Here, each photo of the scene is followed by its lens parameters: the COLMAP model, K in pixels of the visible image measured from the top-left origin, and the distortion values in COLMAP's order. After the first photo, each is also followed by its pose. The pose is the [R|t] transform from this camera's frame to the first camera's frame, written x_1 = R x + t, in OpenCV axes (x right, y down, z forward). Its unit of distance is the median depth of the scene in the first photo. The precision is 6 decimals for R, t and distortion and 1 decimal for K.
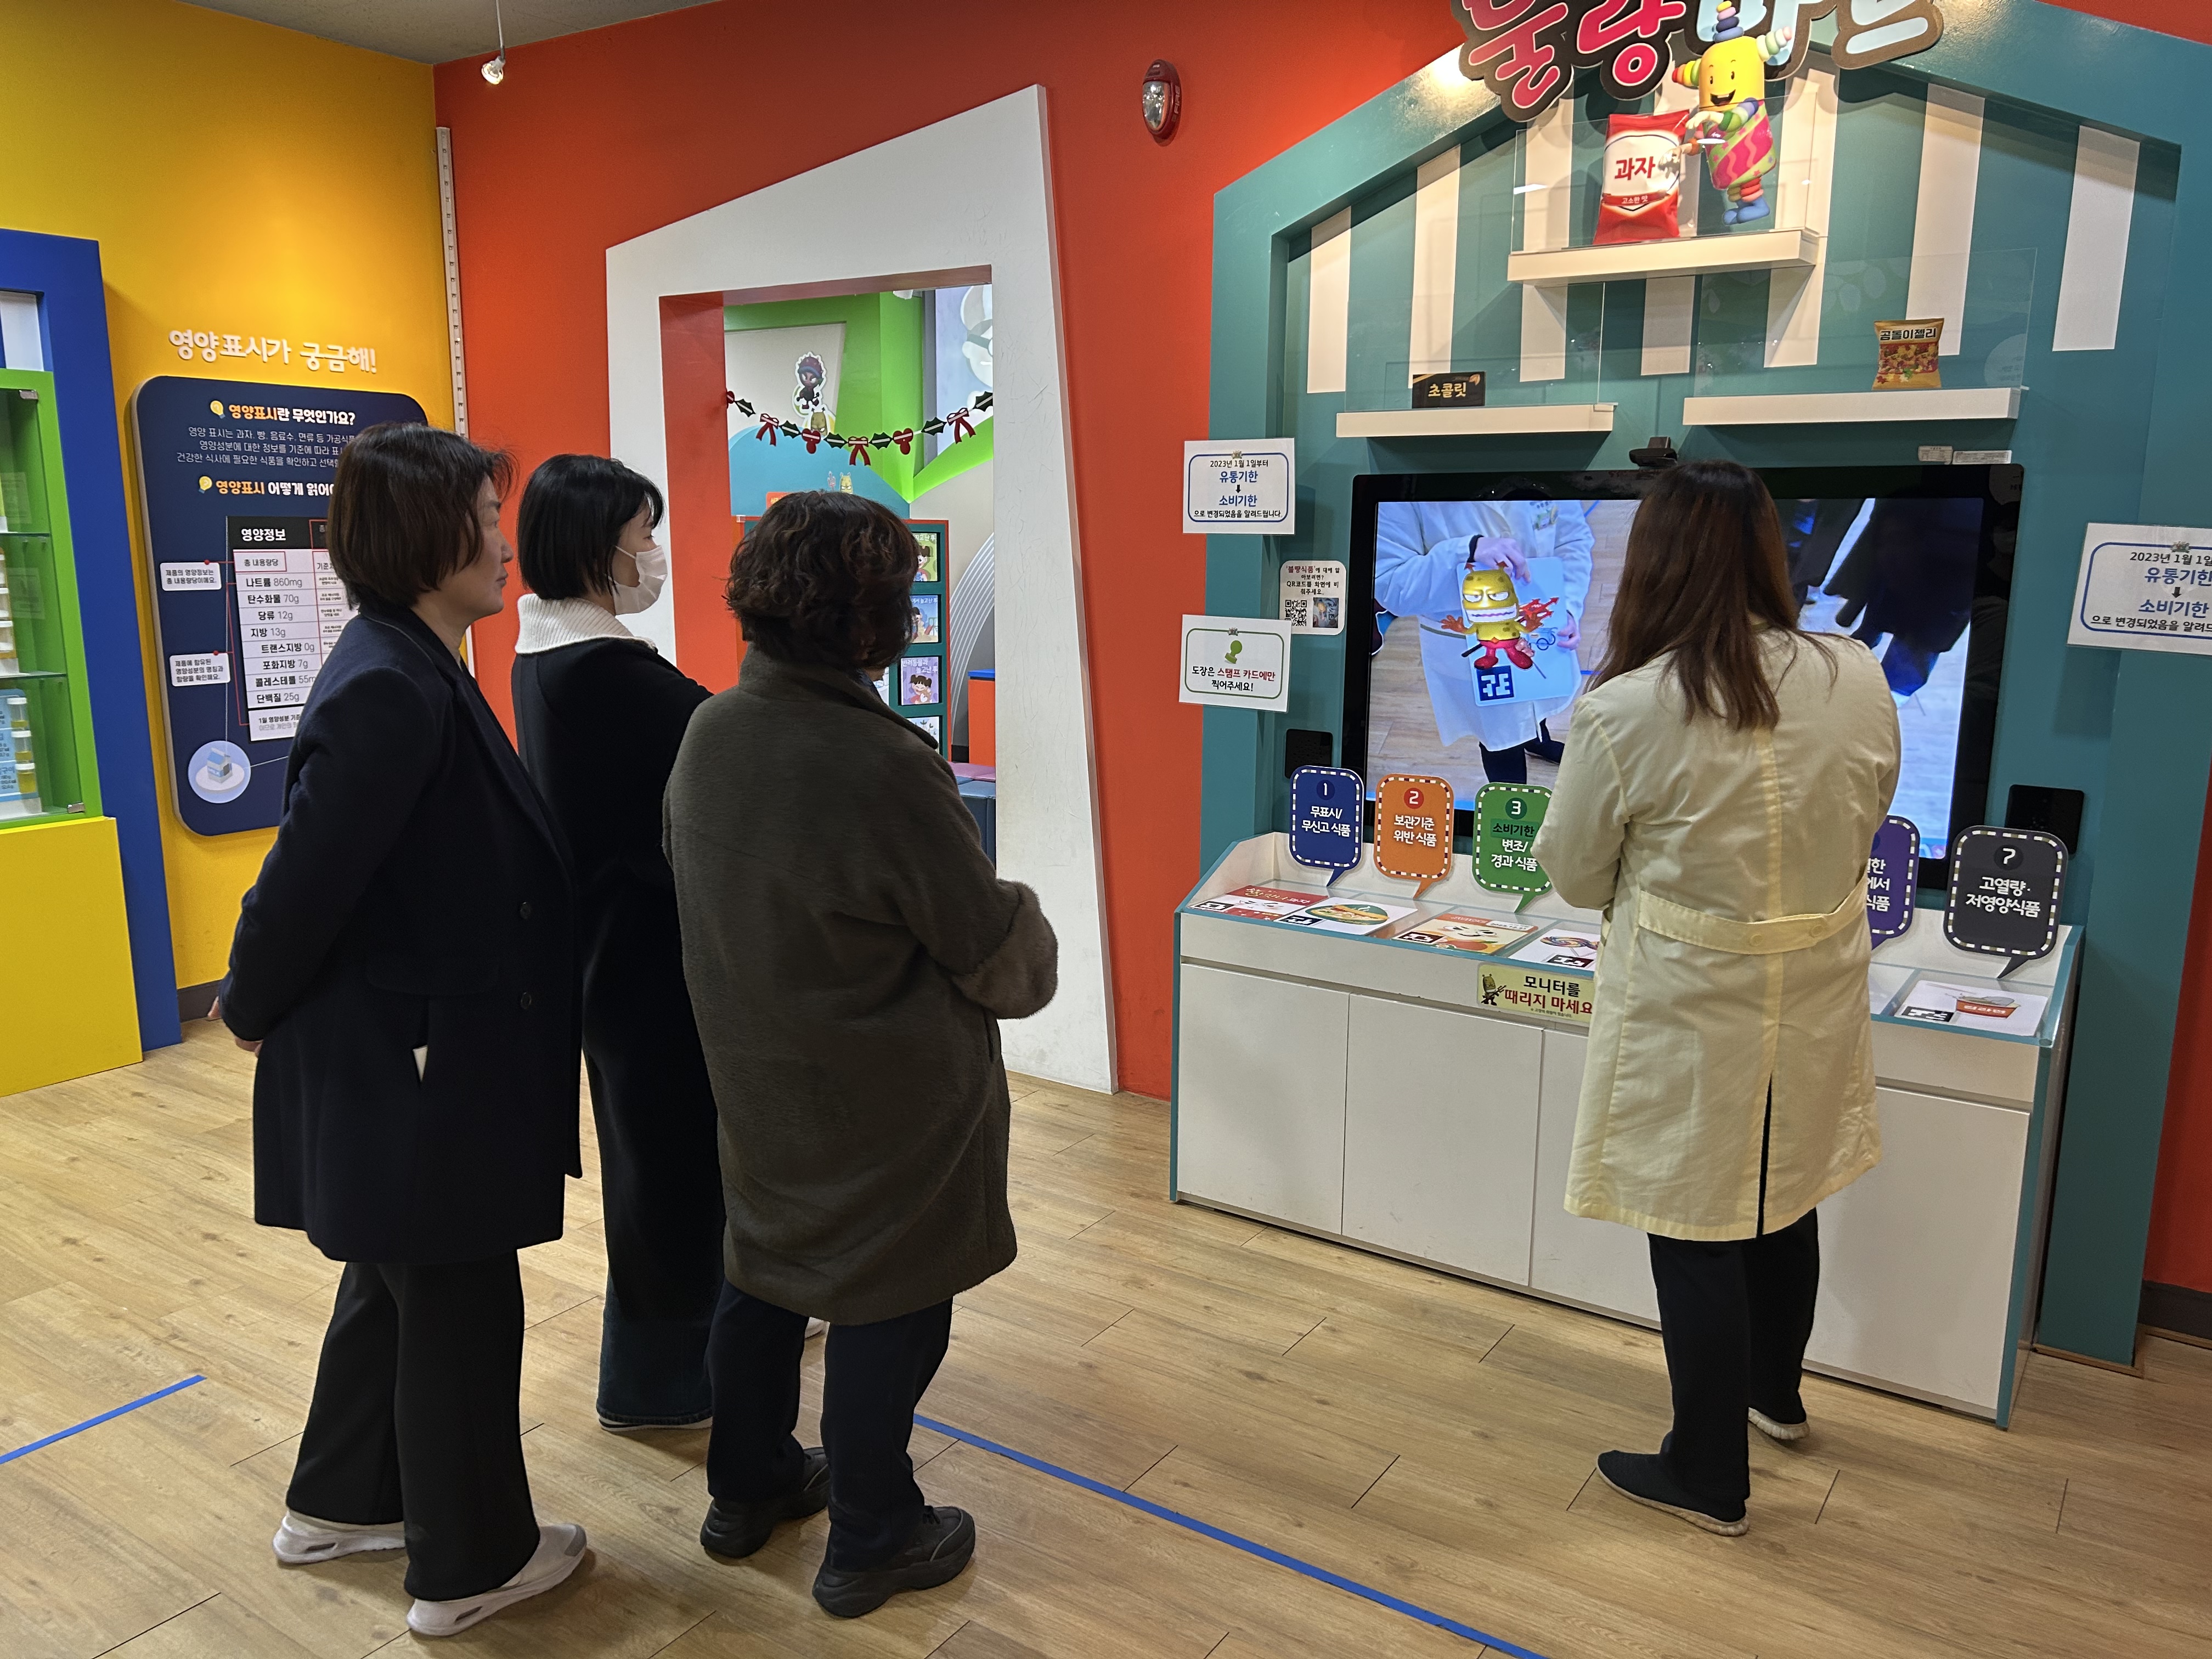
lens RADIAL K [[1684.4, 0, 1107.0], [0, 1684.4, 837.2], [0, 0, 1]] dist [0.028418, -0.006825]
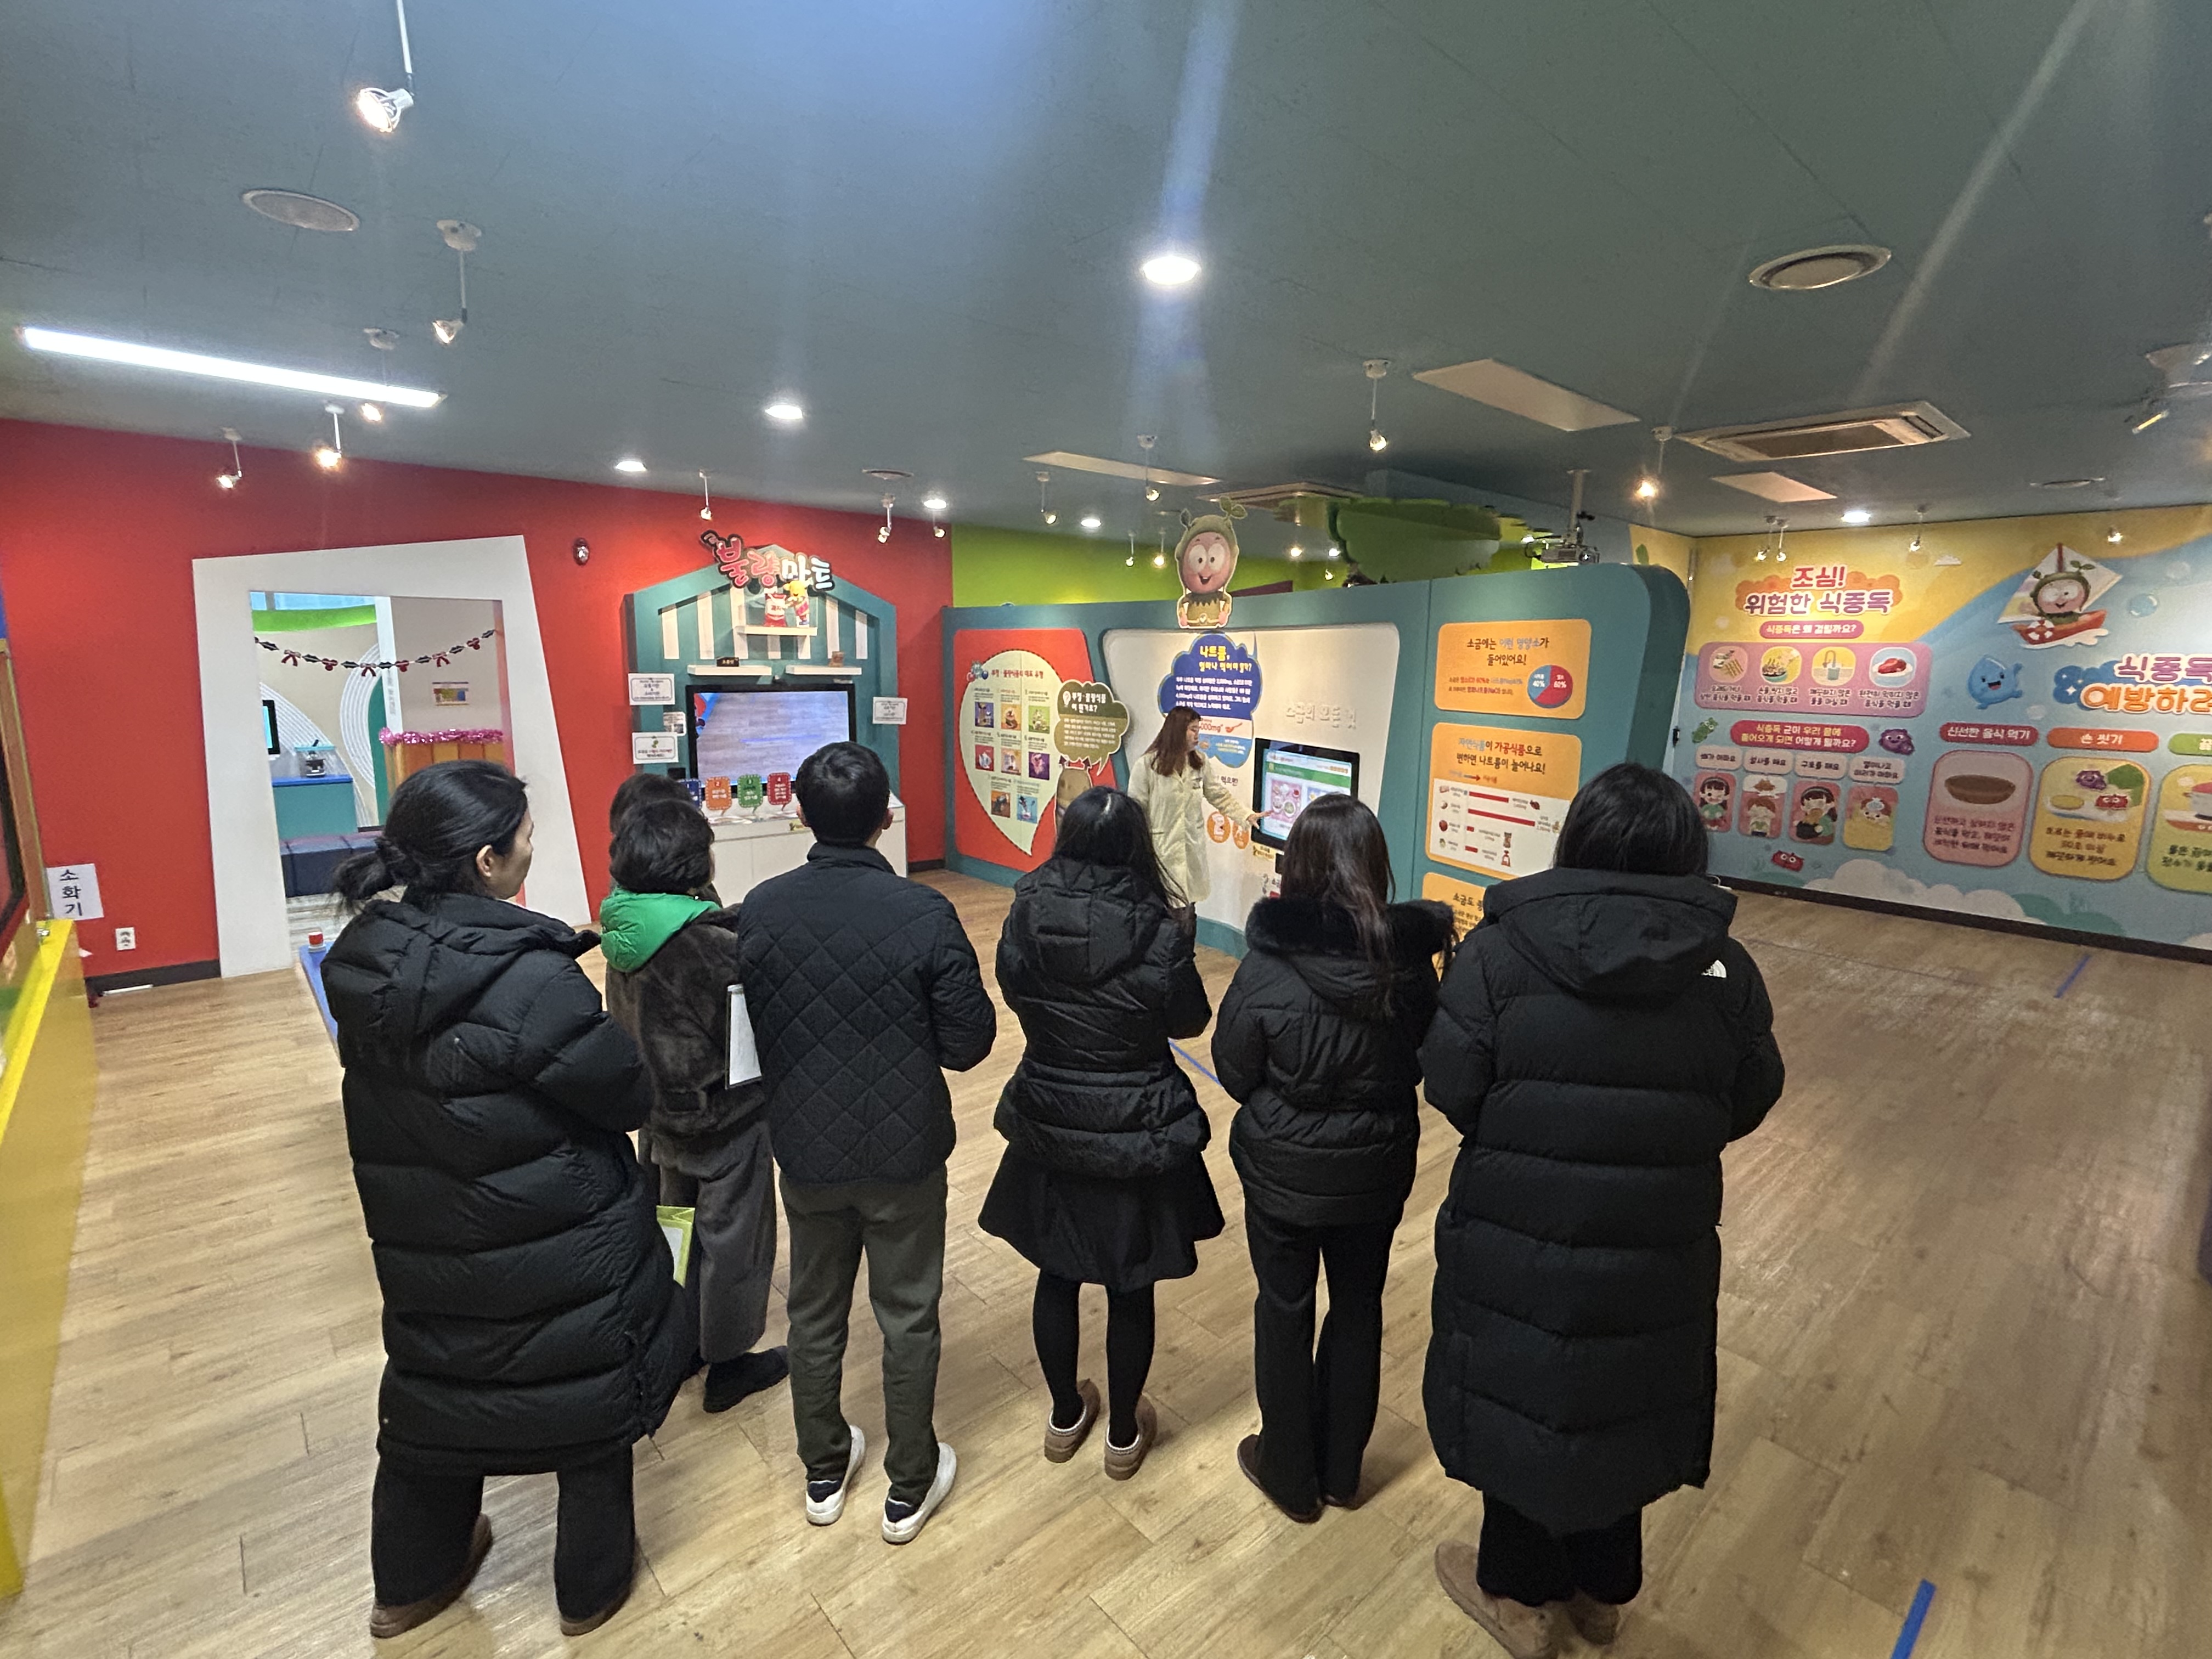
lens RADIAL K [[1014.8, 0, 1101.2], [0, 1014.8, 832.5], [0, 0, 1]] dist [-0.000260, -0.000996]
pose [[0.272444, -0.159219, 0.948906, -1.476827], [0.170261, 0.978628, 0.115322, -0.030848], [-0.946988, 0.130143, 0.293730, -0.257335]]
